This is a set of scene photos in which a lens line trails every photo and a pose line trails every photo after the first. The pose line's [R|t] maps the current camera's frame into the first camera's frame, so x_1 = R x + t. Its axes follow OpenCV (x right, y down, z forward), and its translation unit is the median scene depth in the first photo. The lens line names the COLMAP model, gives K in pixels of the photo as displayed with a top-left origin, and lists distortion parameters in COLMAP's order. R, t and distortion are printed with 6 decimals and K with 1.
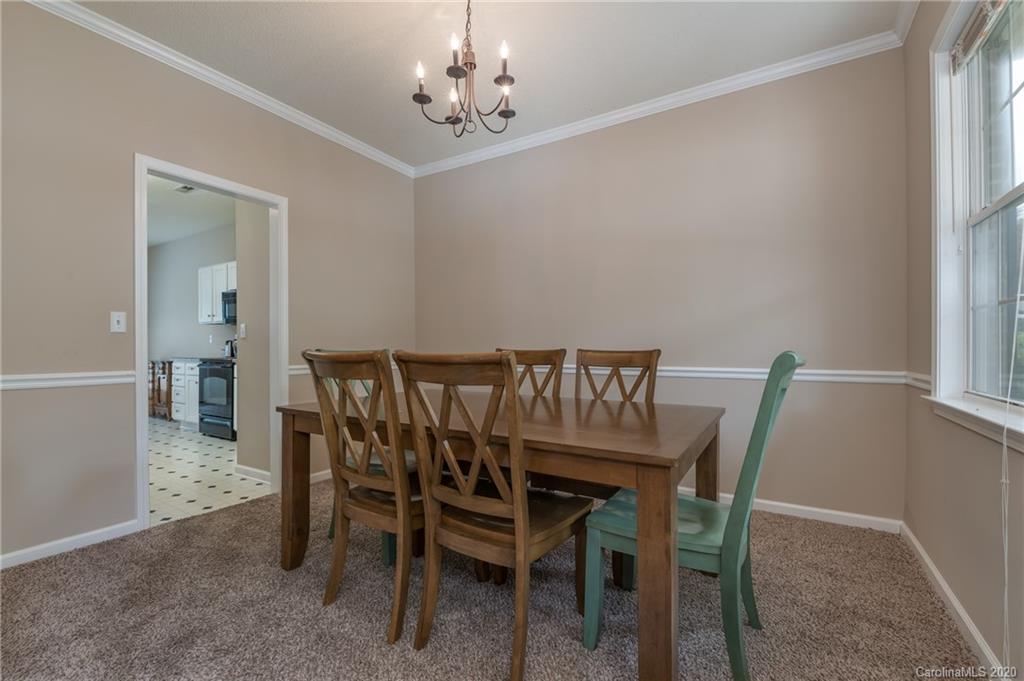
lens RADIAL K [[431.7, 0, 518.6], [0, 431.7, 339.2], [0, 0, 1]] dist [-0.010874, -0.004315]
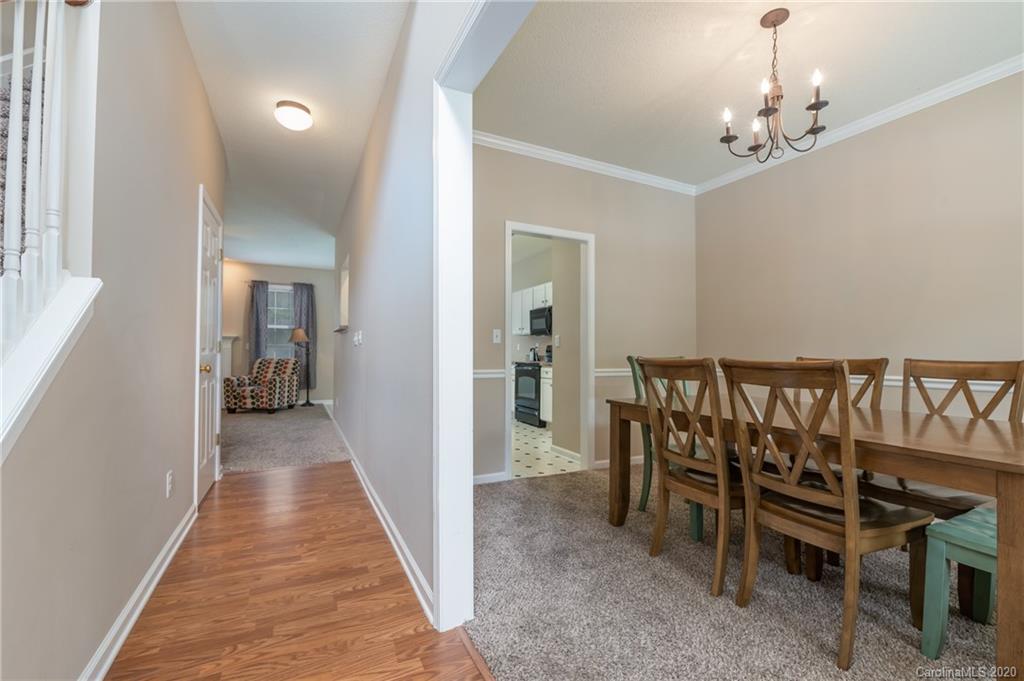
lens RADIAL K [[431.7, 0, 514.1], [0, 431.7, 343.4], [0, 0, 1]] dist [-0.010874, -0.004315]
pose [[0.838579, -0.004824, -0.544759, -0.081947], [0.001167, 0.999974, -0.007058, -0.005437], [0.544779, 0.005283, 0.838563, -0.265444]]
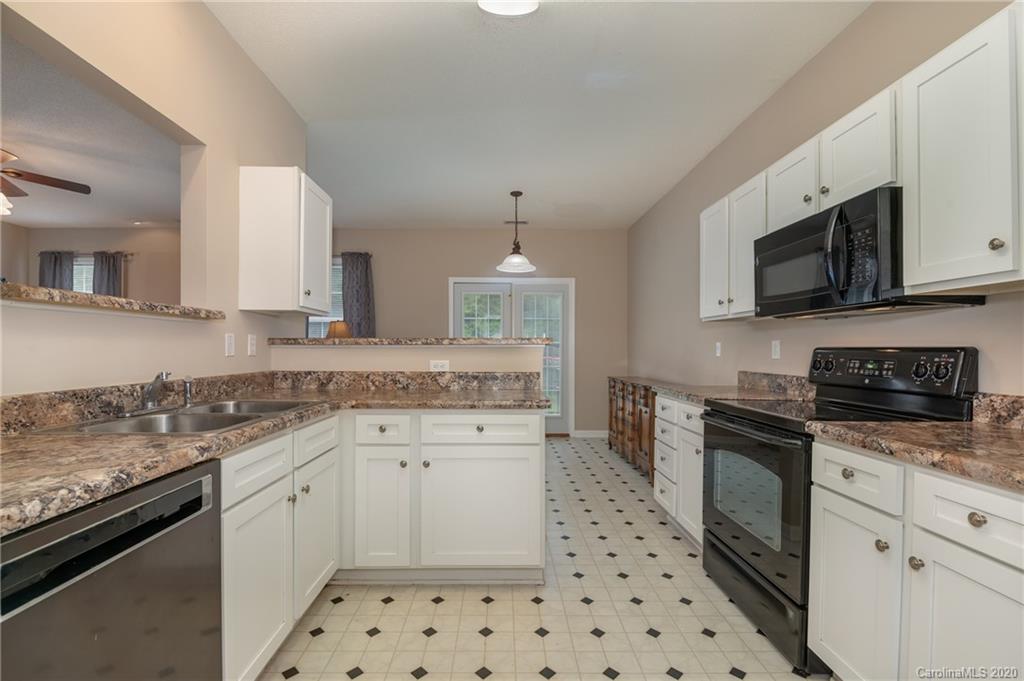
lens RADIAL K [[431.7, 0, 515.1], [0, 431.7, 349.0], [0, 0, 1]] dist [-0.010874, -0.004315]
pose [[0.530221, 0.005665, -0.847840, -1.216972], [0.006619, 0.999920, 0.010820, -0.030194], [0.847833, -0.011349, 0.530141, 1.545496]]
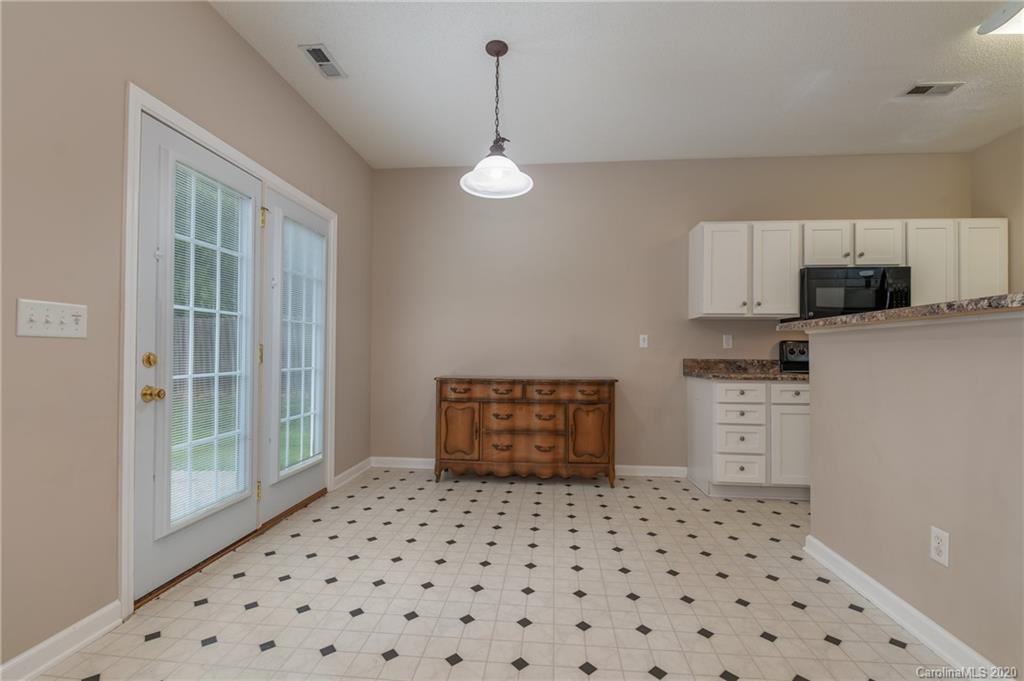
lens RADIAL K [[431.7, 0, 509.7], [0, 431.7, 346.9], [0, 0, 1]] dist [-0.010874, -0.004315]
pose [[0.910170, 0.017633, 0.413859, -3.501695], [-0.016846, 0.999843, -0.005553, 0.037552], [-0.413892, -0.001918, 0.910324, 1.630296]]
